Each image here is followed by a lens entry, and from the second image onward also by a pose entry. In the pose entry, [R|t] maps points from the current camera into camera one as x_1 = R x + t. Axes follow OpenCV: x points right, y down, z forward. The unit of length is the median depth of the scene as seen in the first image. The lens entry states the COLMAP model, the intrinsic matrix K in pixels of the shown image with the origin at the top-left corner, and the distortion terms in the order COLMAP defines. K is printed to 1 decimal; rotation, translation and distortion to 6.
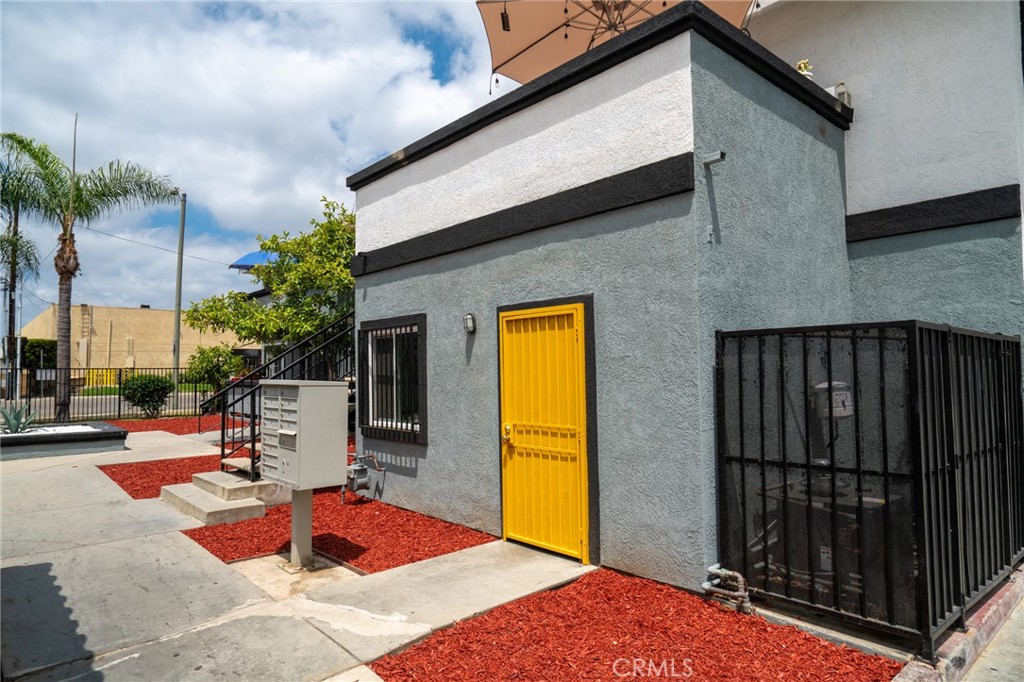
lens RADIAL K [[620.9, 0, 513.8], [0, 620.9, 344.2], [0, 0, 1]] dist [0.006213, 0.003847]
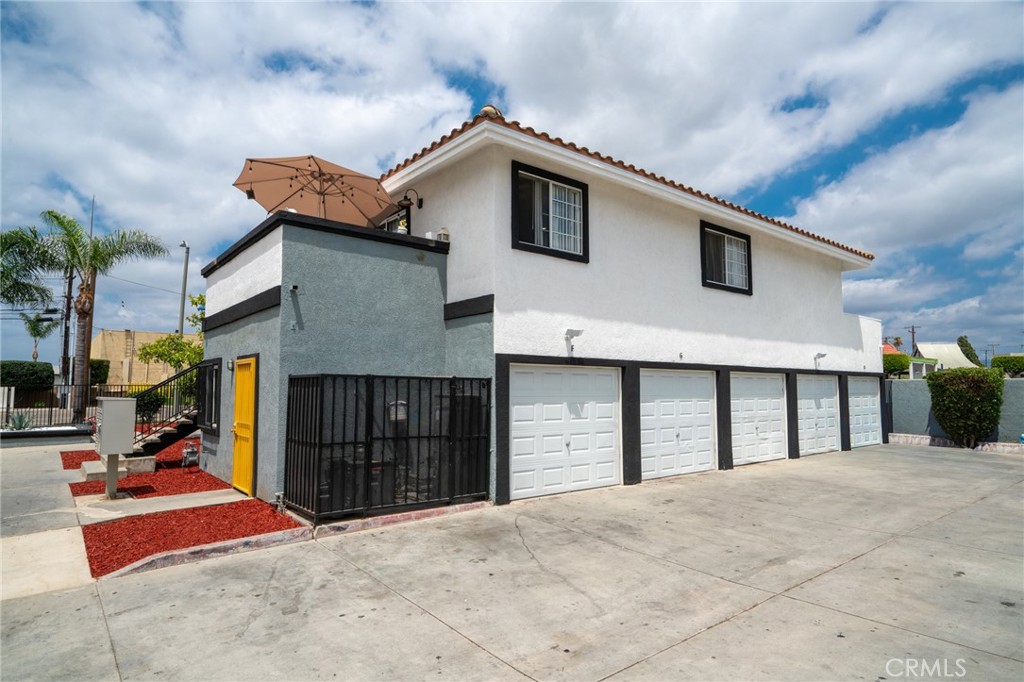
lens RADIAL K [[573.5, 0, 506.5], [0, 573.5, 347.1], [0, 0, 1]] dist [0.020667, 0.000177]
pose [[0.998389, 0.005911, -0.056433, 0.815385], [-0.007448, 0.999606, -0.027054, -0.047423], [0.056251, 0.027430, 0.998040, -0.587255]]
